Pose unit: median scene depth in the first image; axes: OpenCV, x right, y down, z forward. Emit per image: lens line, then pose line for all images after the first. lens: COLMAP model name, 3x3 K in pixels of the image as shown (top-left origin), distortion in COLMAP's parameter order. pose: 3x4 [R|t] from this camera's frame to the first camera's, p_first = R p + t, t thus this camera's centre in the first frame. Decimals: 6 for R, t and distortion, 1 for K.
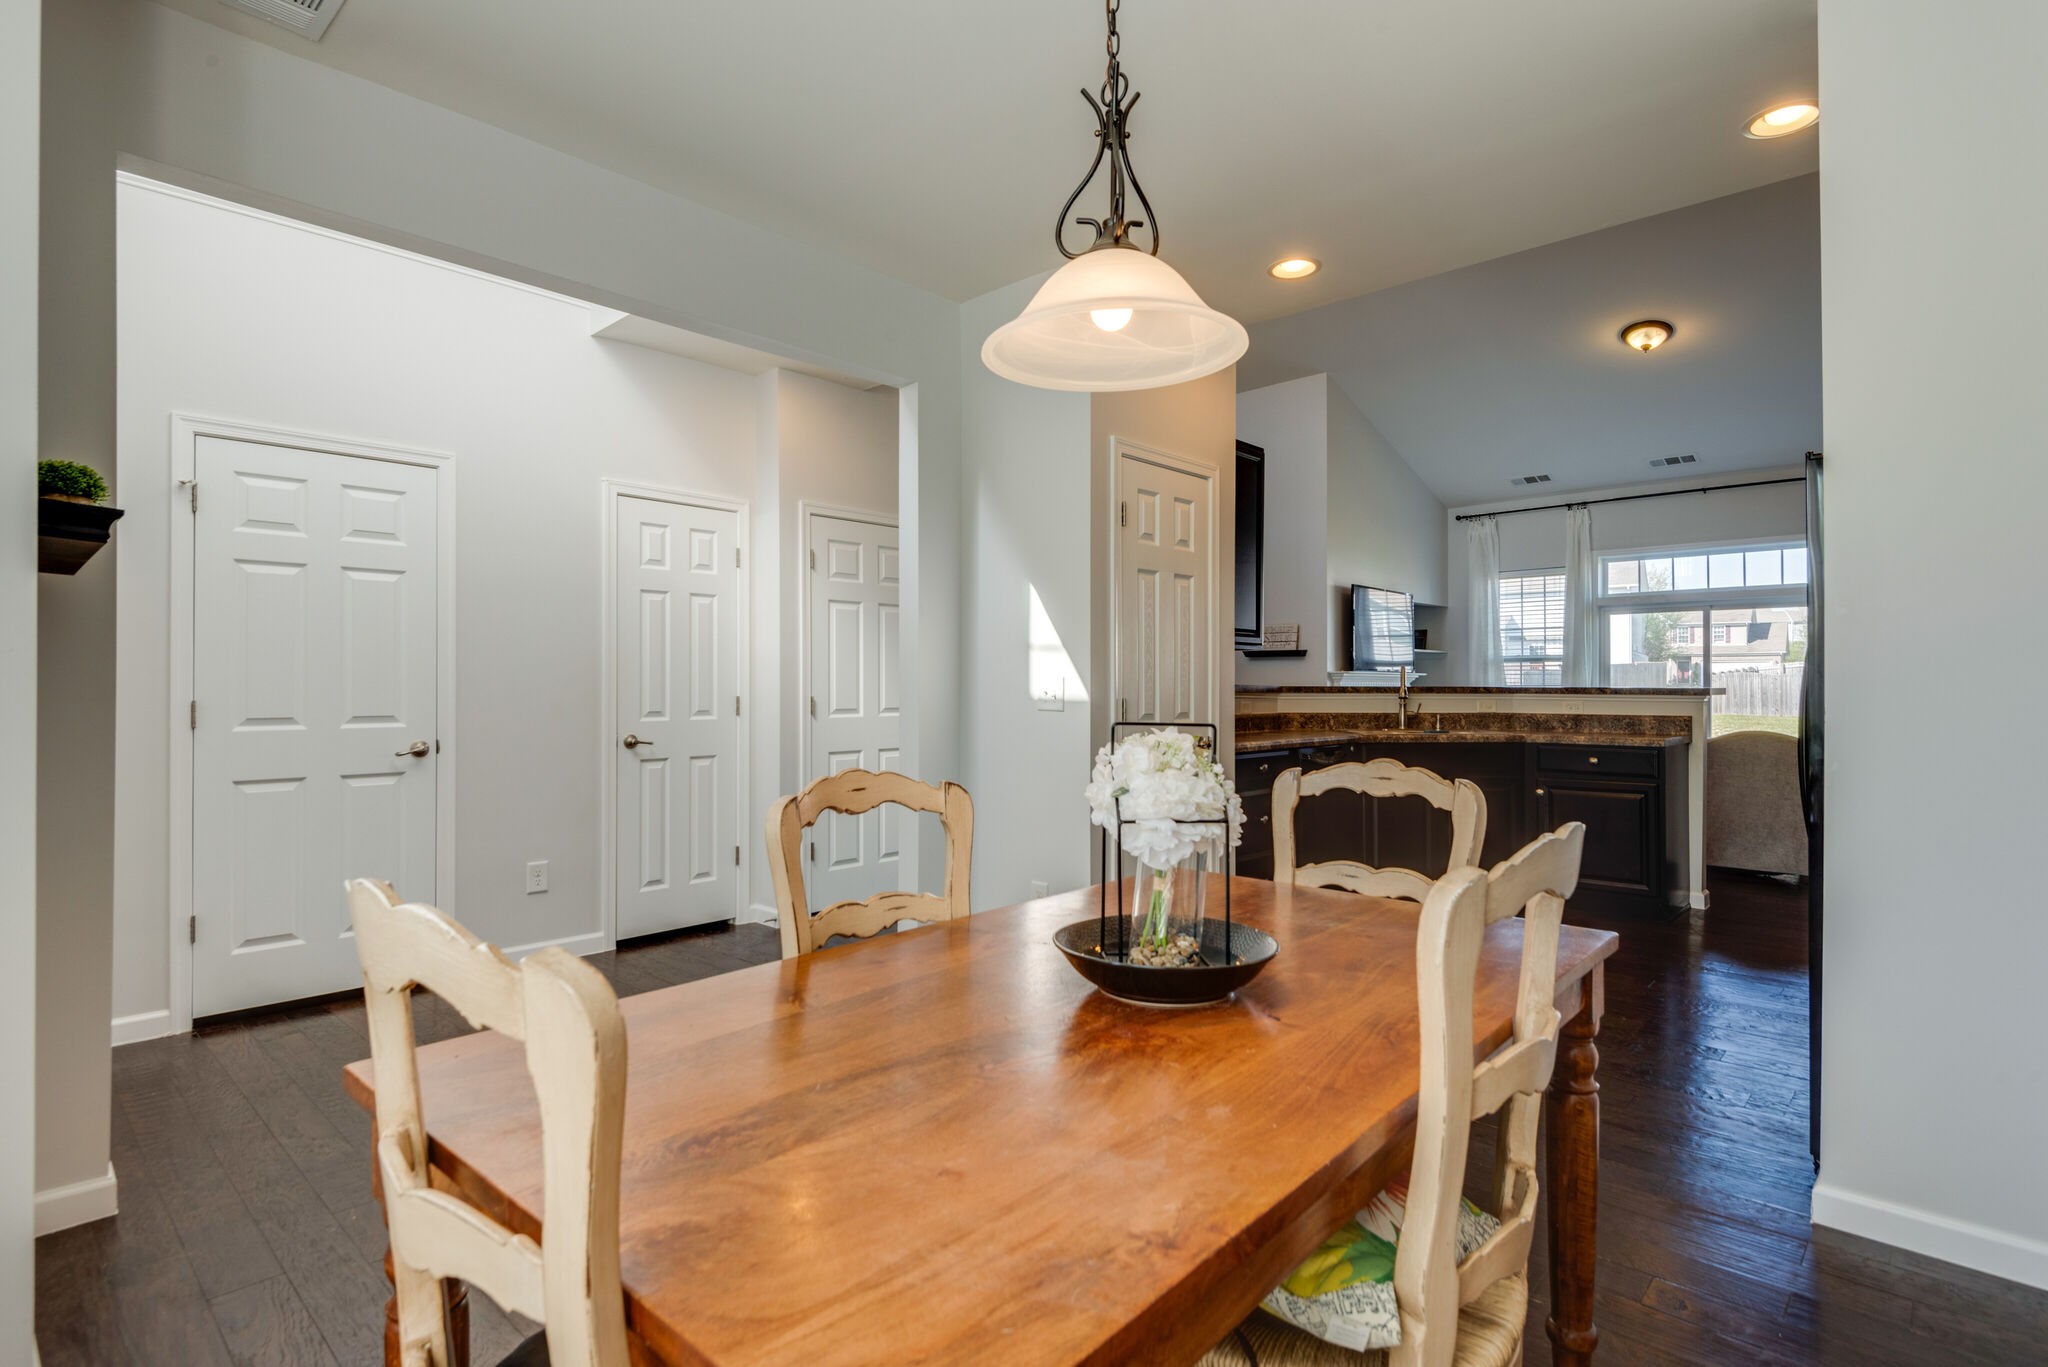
lens RADIAL K [[978.3, 0, 1024.6], [0, 978.3, 688.0], [0, 0, 1]] dist [0.002381, 0.000106]
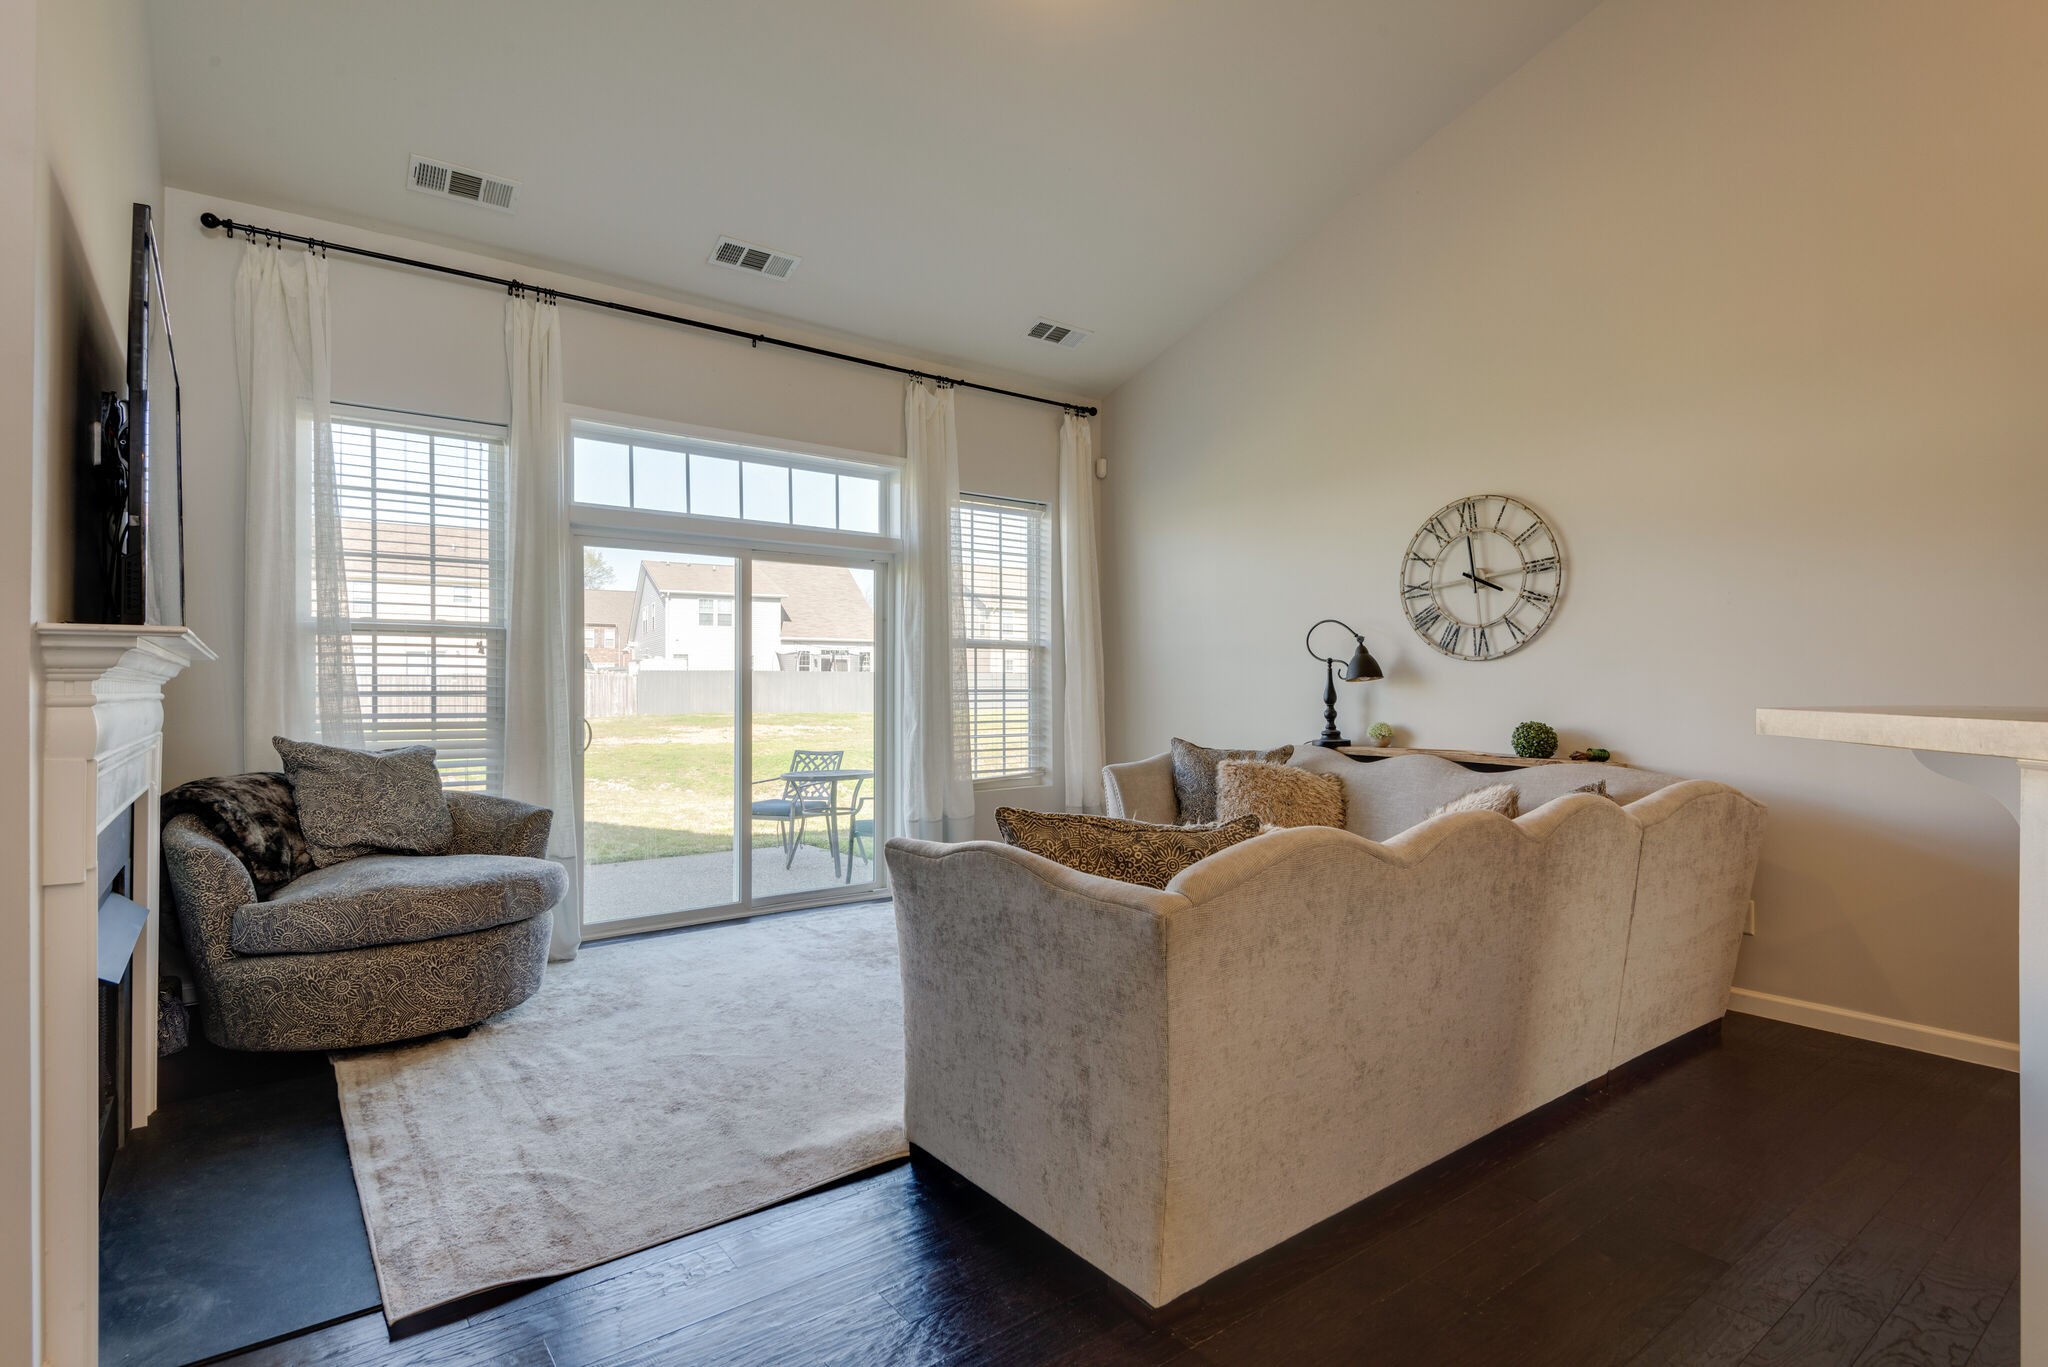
lens RADIAL K [[1005.2, 0, 1024.2], [0, 1005.2, 681.1], [0, 0, 1]] dist [-0.001015, -0.002868]
pose [[0.157778, 0.009296, 0.987431, 0.147536], [0.006079, 0.999928, -0.010385, -0.002481], [-0.987456, 0.007641, 0.157710, 0.712886]]
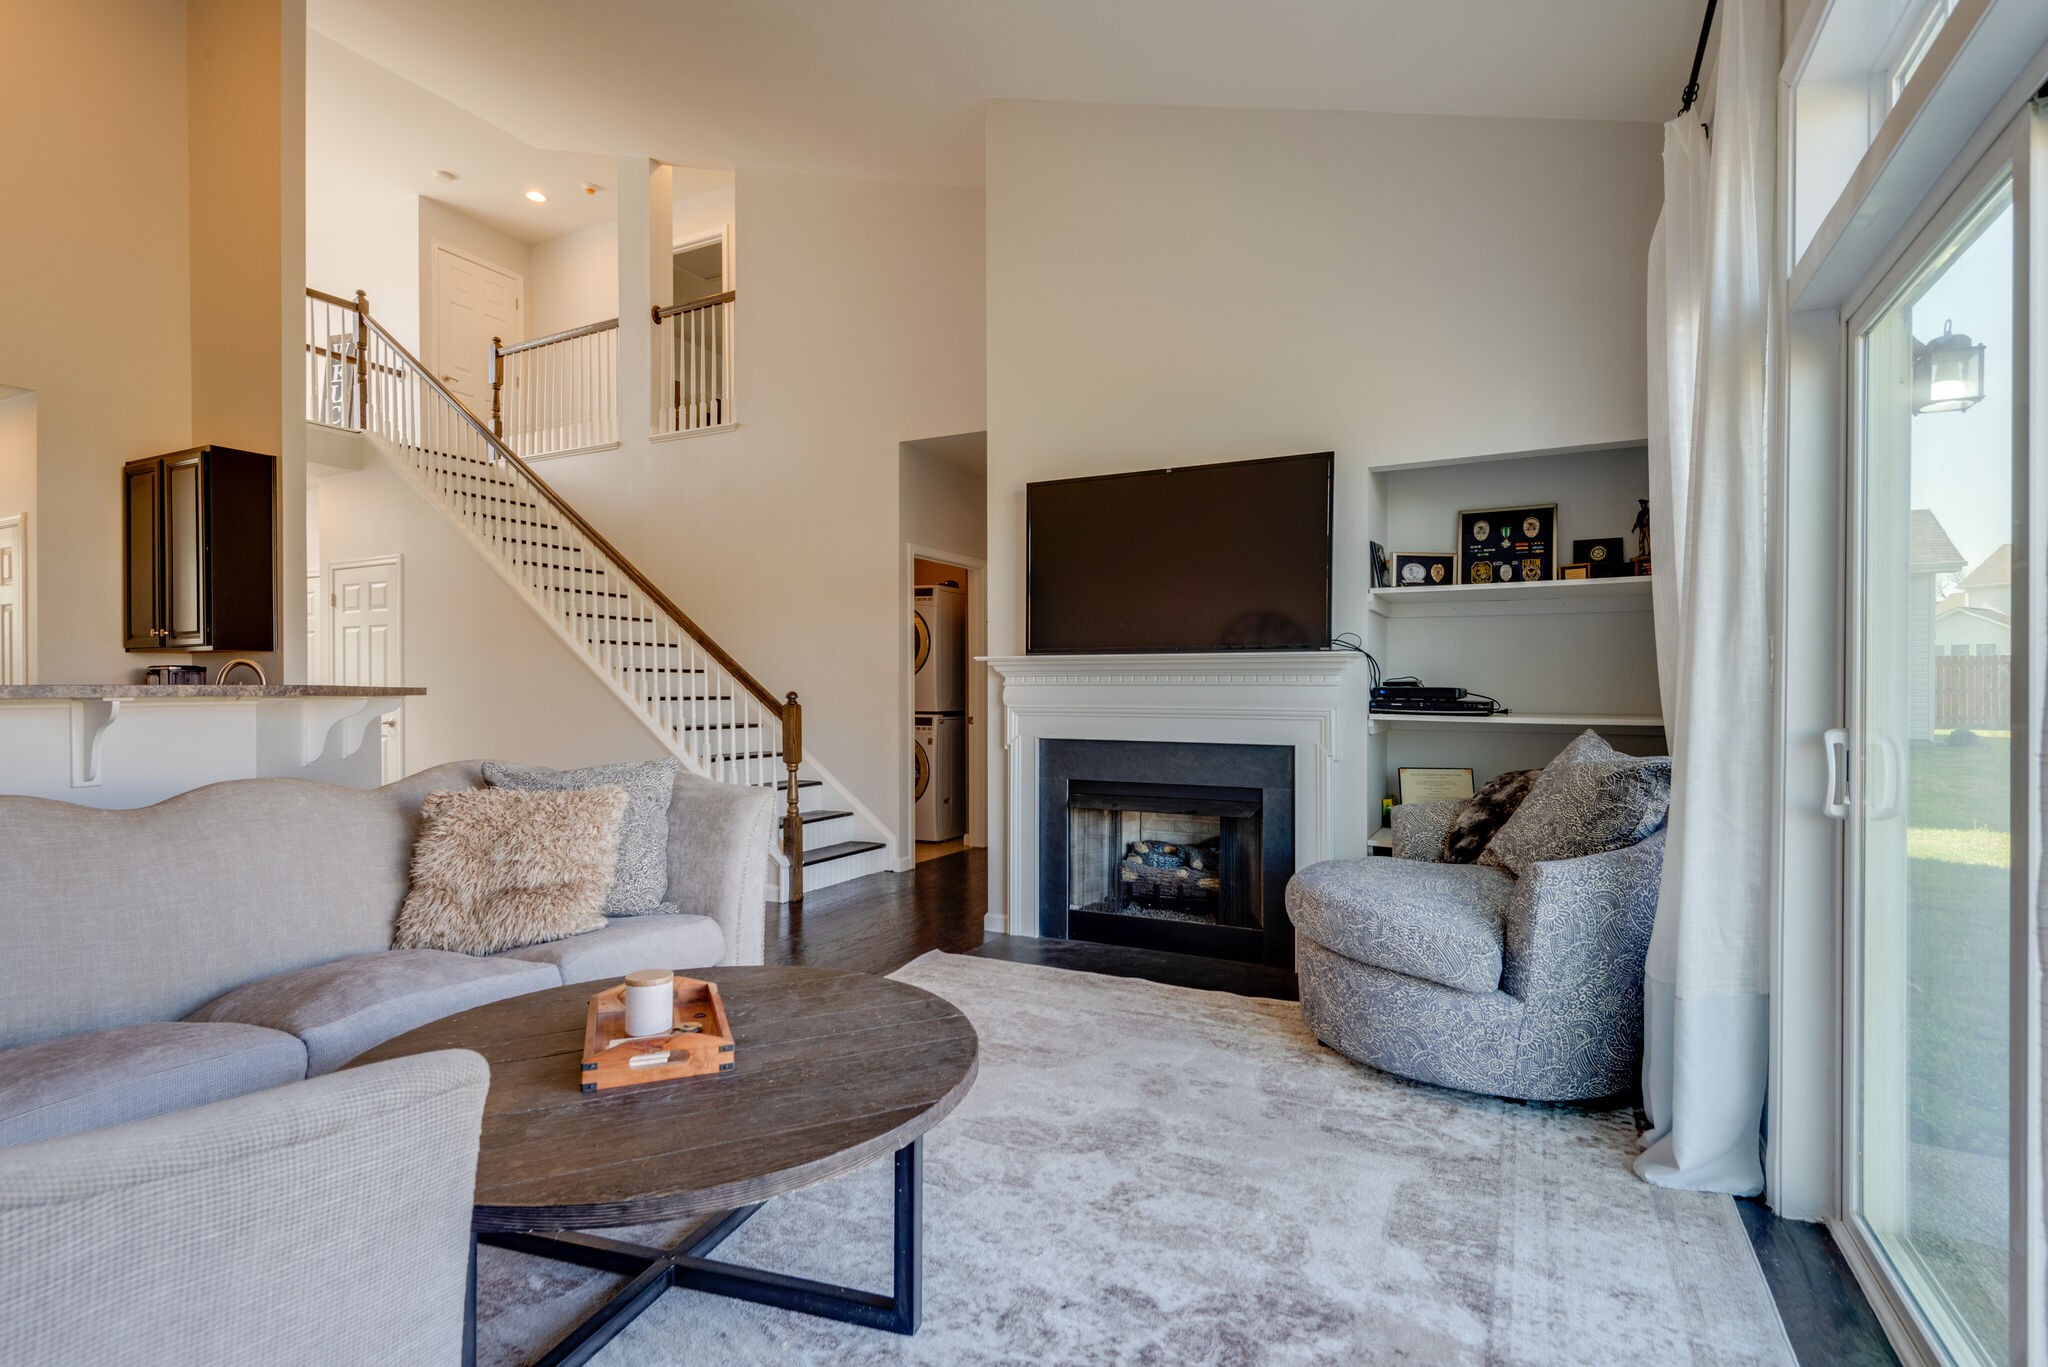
lens RADIAL K [[978.3, 0, 1006.3], [0, 978.3, 692.8], [0, 0, 1]] dist [0.002381, 0.000106]
pose [[0.262474, -0.002370, -0.964936, 0.748448], [0.004358, 0.999990, -0.001271, -0.000183], [0.964929, -0.003871, 0.262481, 0.775436]]
